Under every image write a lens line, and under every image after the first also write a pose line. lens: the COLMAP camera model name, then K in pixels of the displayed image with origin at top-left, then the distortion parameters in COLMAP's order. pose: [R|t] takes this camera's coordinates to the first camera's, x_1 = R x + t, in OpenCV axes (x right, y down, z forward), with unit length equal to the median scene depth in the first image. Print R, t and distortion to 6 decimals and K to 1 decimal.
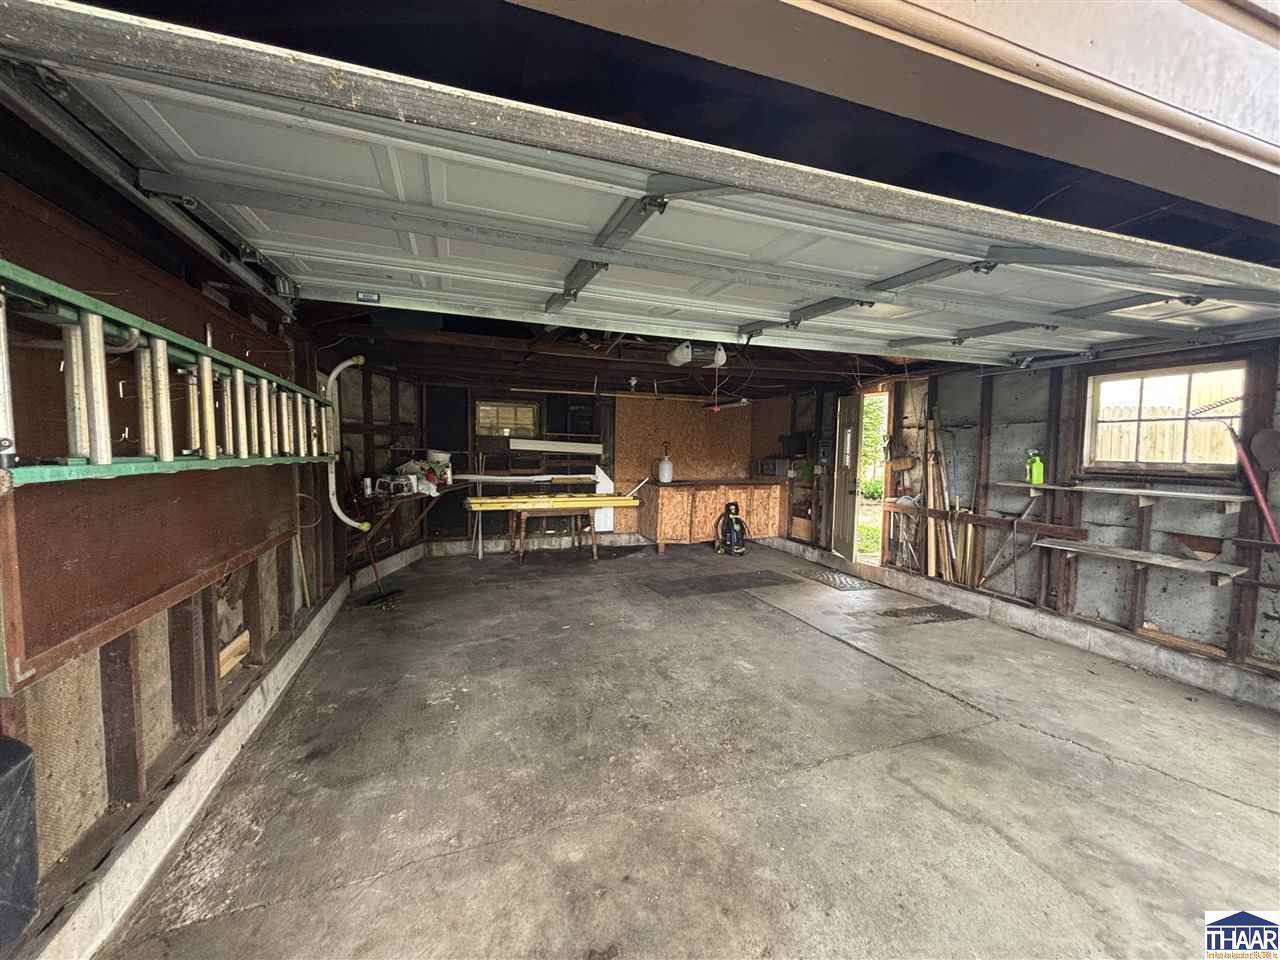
lens RADIAL K [[516.2, 0, 642.0], [0, 516.2, 478.9], [0, 0, 1]] dist [-0.000129, 0.001872]
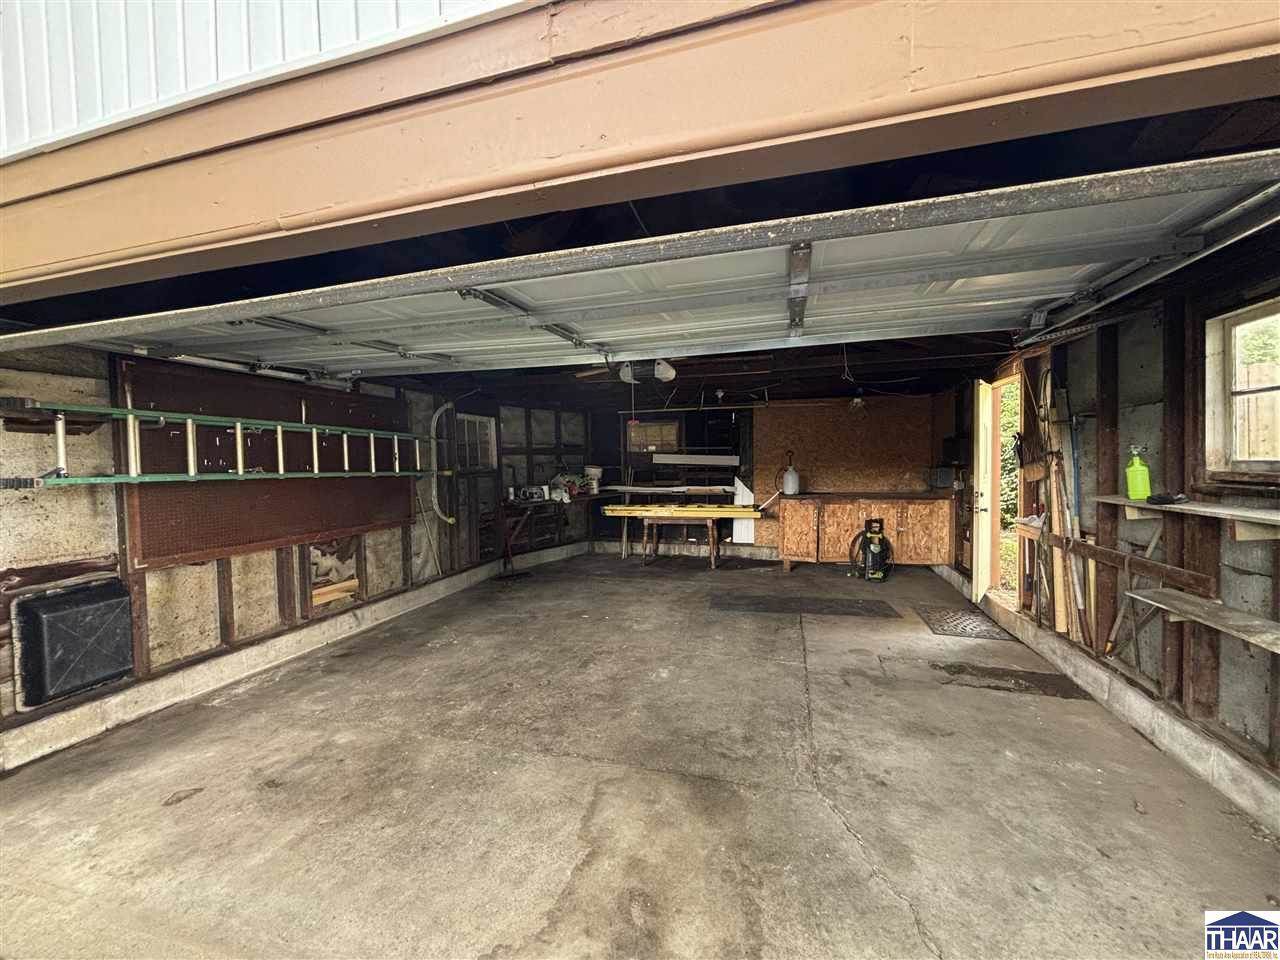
lens RADIAL K [[516.2, 0, 641.4], [0, 516.2, 479.5], [0, 0, 1]] dist [-0.000129, 0.001872]
pose [[0.810554, -0.005820, -0.585634, 0.556004], [-0.008682, 0.999721, -0.021952, 0.003550], [0.585599, 0.022878, 0.810278, 0.111790]]
